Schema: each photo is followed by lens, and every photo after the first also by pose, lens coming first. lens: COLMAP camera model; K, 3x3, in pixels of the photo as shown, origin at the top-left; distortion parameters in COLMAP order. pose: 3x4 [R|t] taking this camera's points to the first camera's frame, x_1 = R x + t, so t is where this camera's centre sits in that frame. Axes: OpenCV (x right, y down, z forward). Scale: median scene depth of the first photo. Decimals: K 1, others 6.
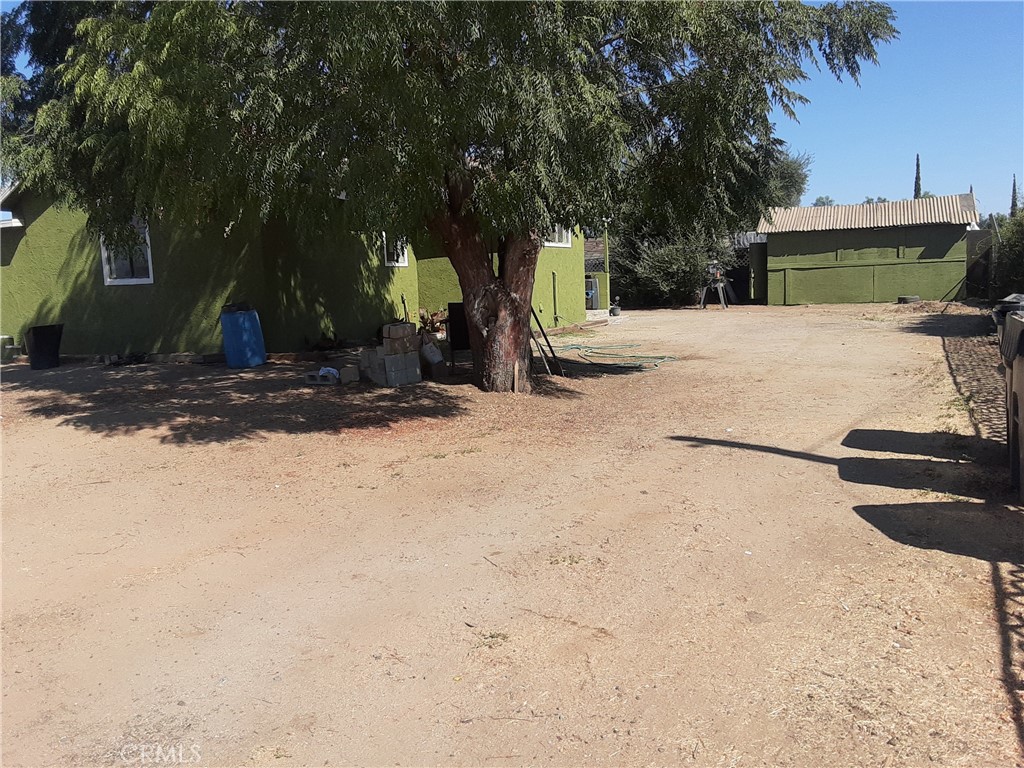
lens RADIAL K [[819.8, 0, 510.1], [0, 819.8, 380.5], [0, 0, 1]] dist [0.100956, -0.156982]
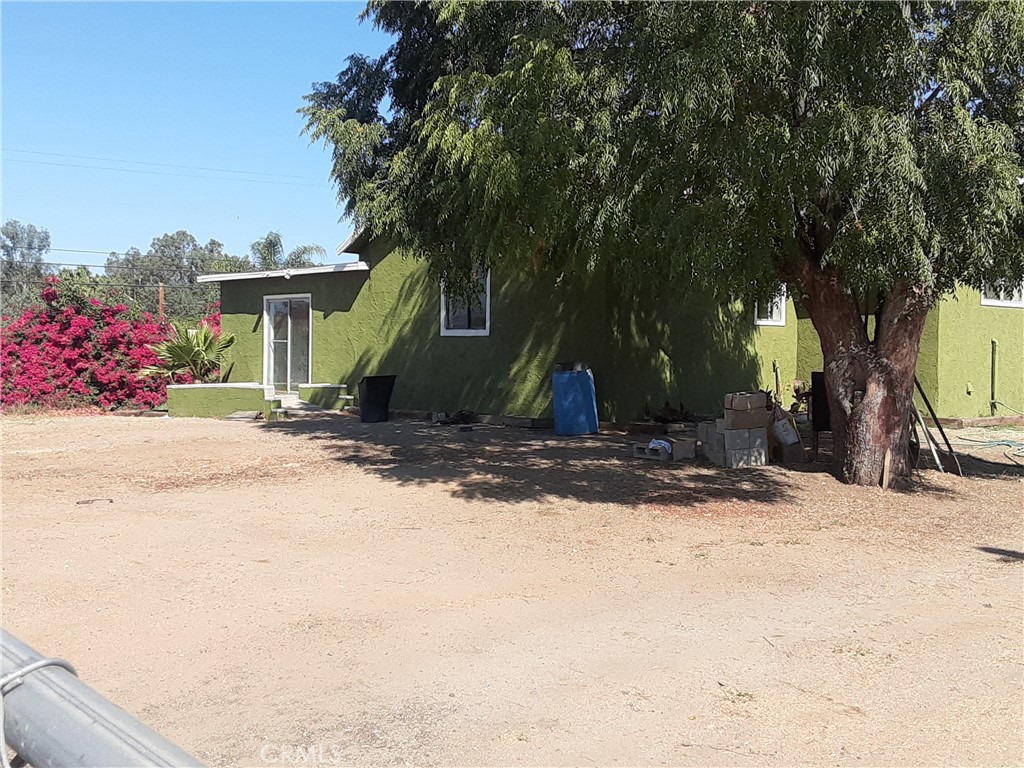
lens RADIAL K [[1123.4, 0, 505.6], [0, 1123.4, 383.2], [0, 0, 1]] dist [0.102084, -0.146066]
pose [[0.920695, 0.058245, -0.385912, 0.098890], [-0.090733, 0.993653, -0.066499, 0.022756], [0.379589, 0.096240, 0.920136, -0.177195]]
